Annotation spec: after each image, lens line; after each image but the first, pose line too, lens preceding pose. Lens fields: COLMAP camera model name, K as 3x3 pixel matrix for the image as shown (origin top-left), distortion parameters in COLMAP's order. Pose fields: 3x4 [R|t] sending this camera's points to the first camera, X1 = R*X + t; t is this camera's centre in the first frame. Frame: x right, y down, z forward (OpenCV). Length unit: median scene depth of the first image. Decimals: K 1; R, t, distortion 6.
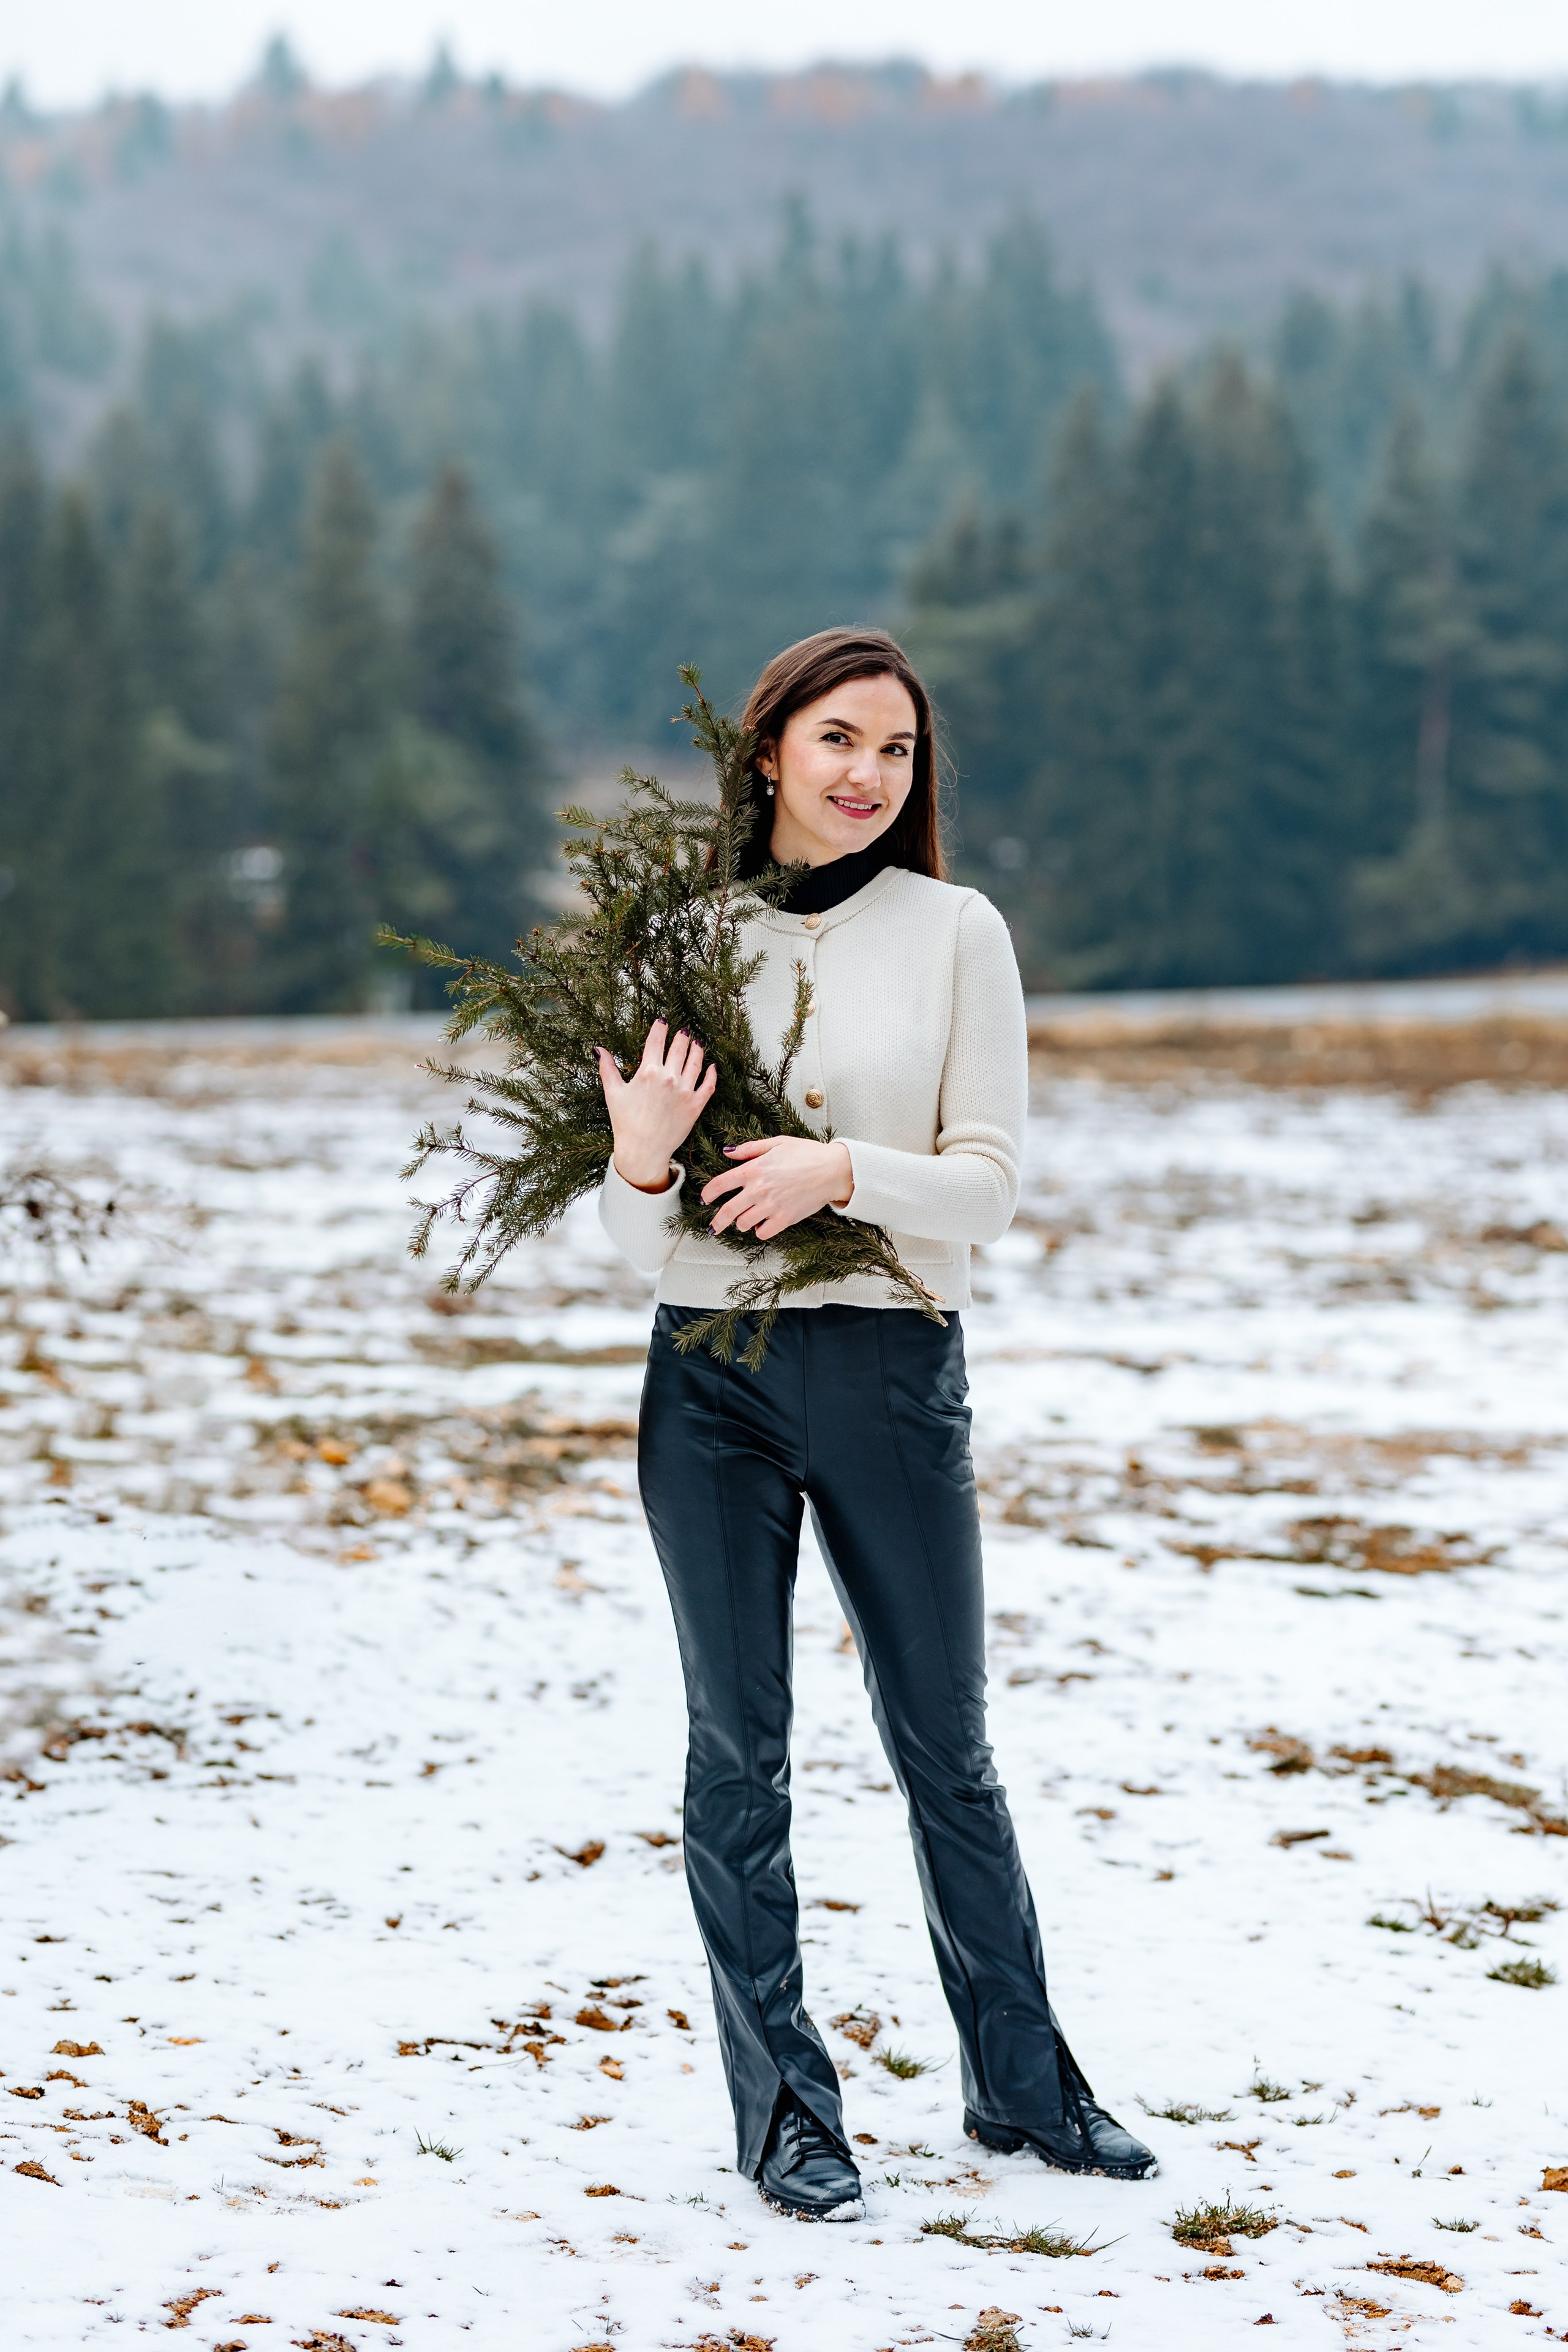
lens RADIAL K [[5758.8, 0, 684.9], [0, 5758.8, 1127.1], [0, 0, 1]] dist [0.000736, -0.003958]
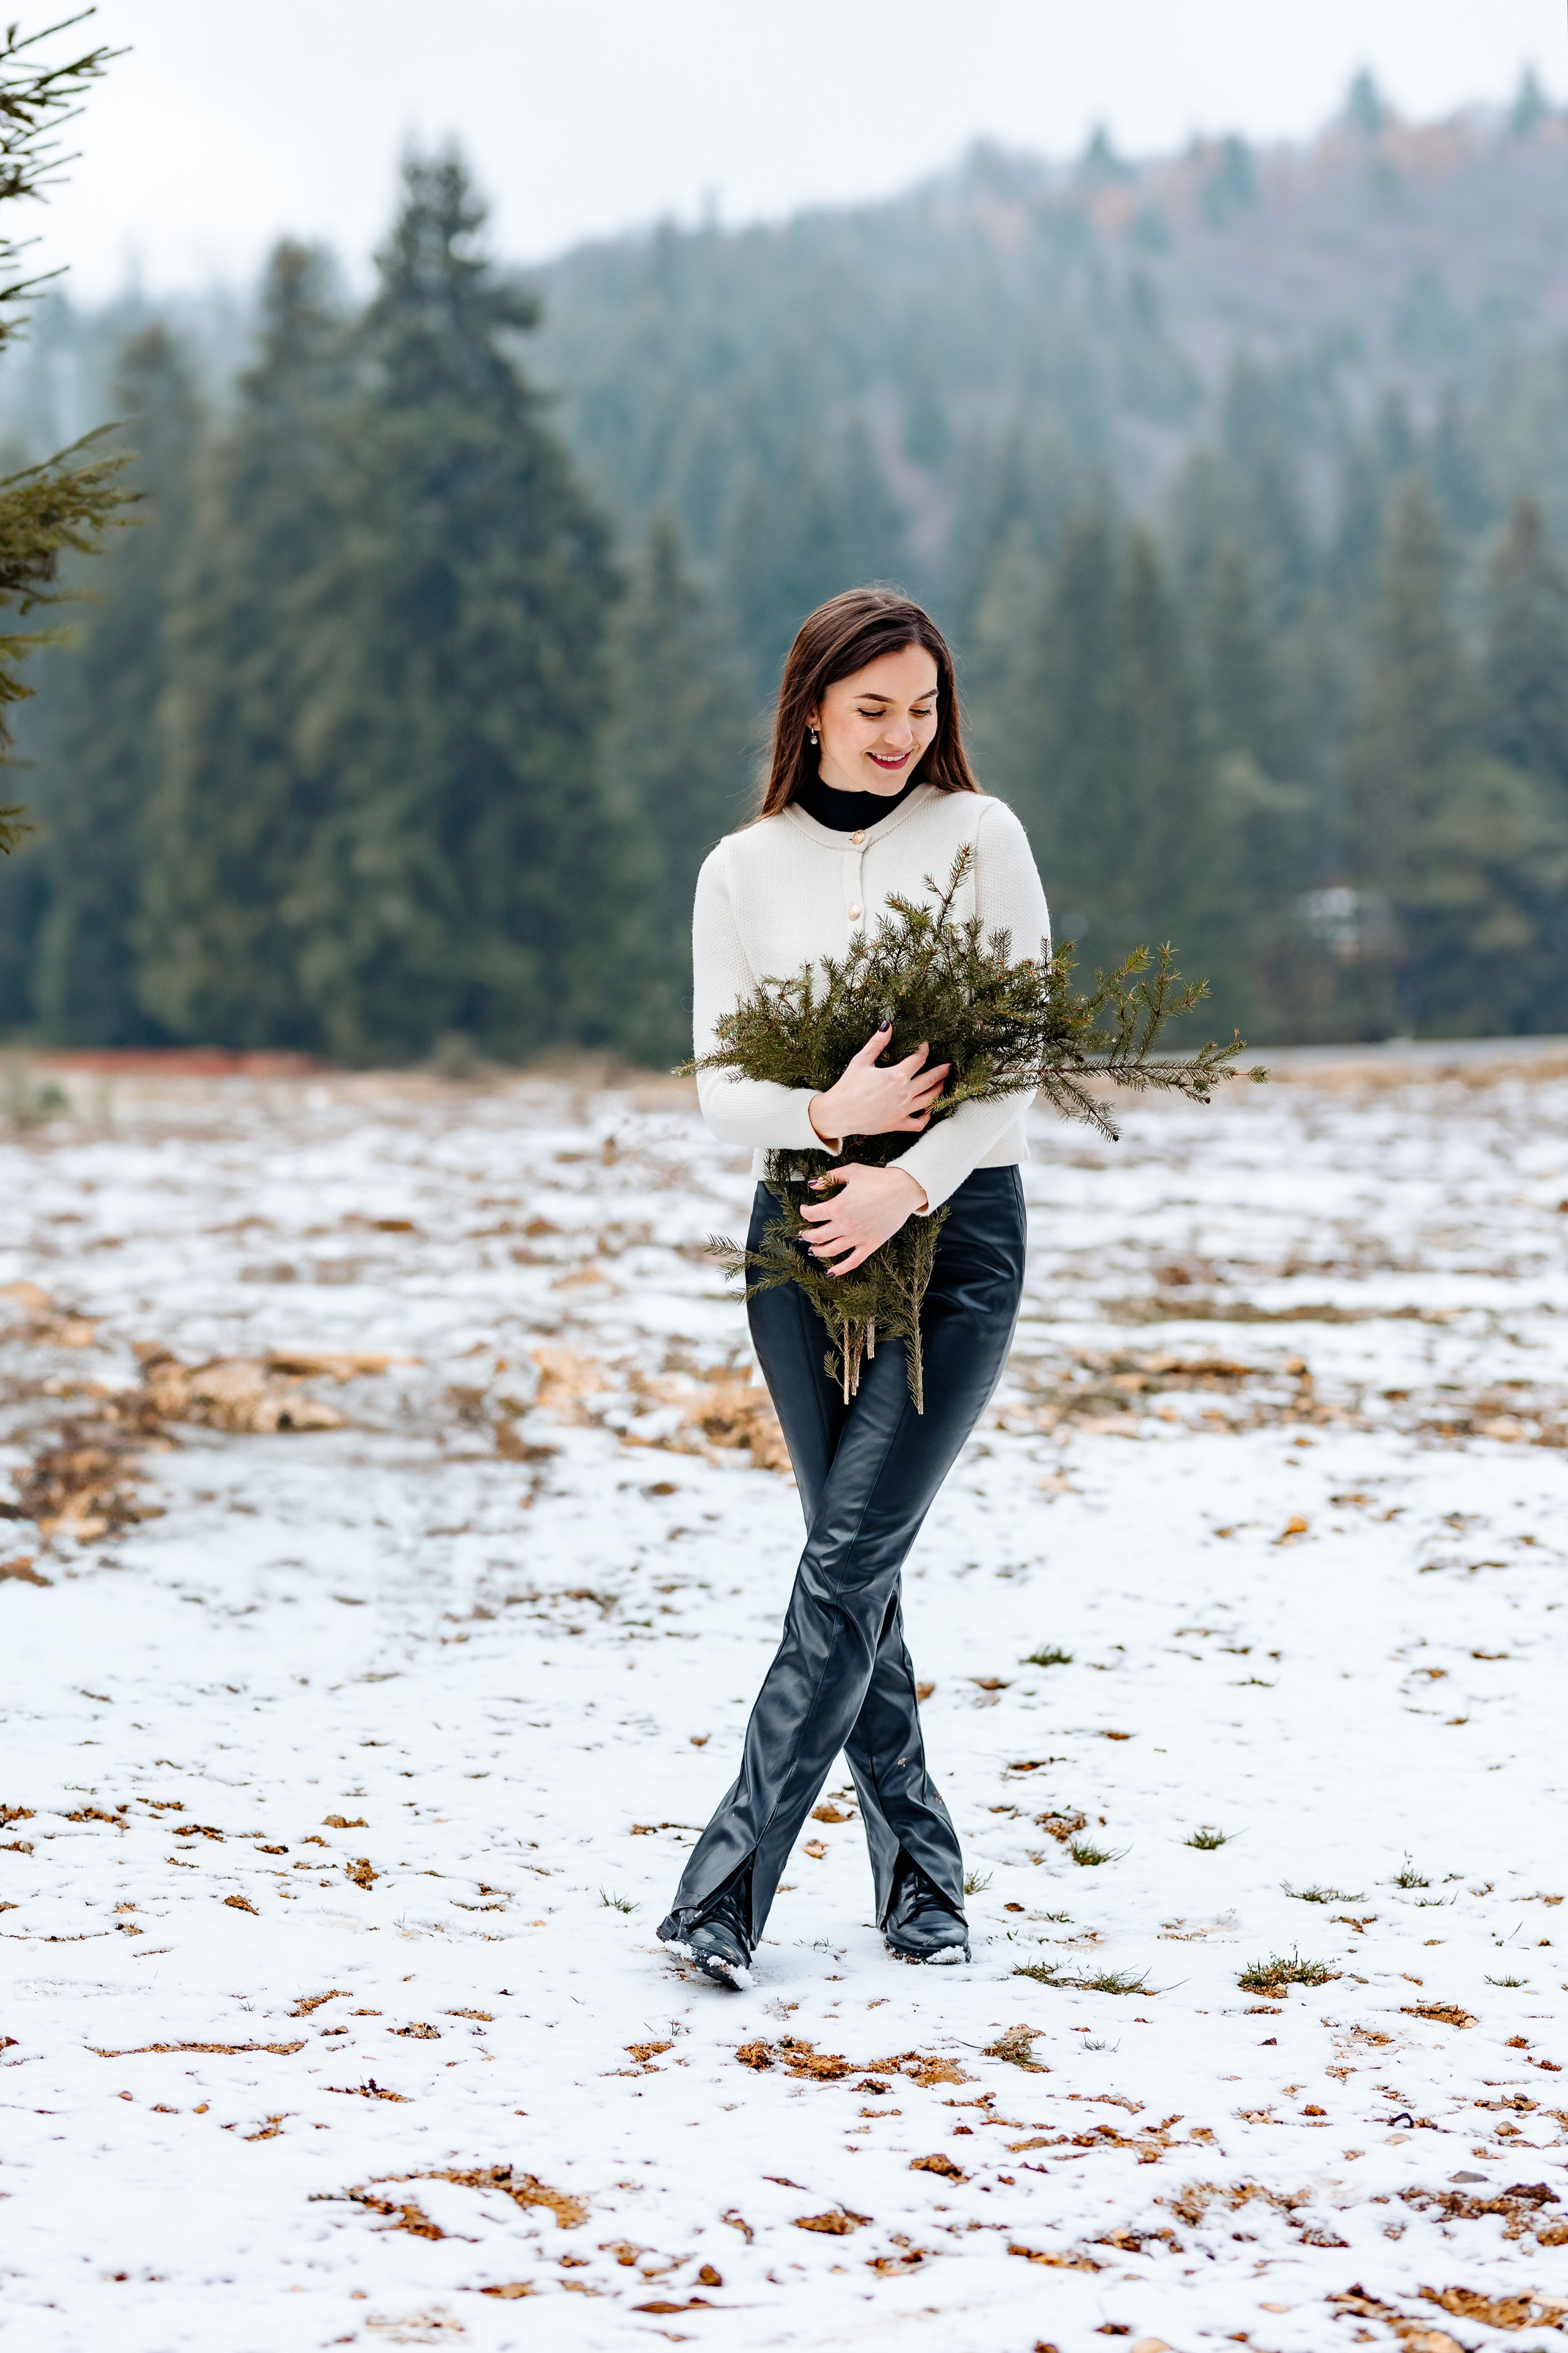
lens RADIAL K [[5760.7, 0, 684.9], [0, 5760.7, 1127.6], [0, 0, 1]] dist [0.000736, -0.003958]
pose [[0.981184, -0.013609, -0.192593, 0.147899], [0.012134, 0.999887, -0.008837, 0.024238], [0.192692, 0.006334, 0.981239, -0.102042]]
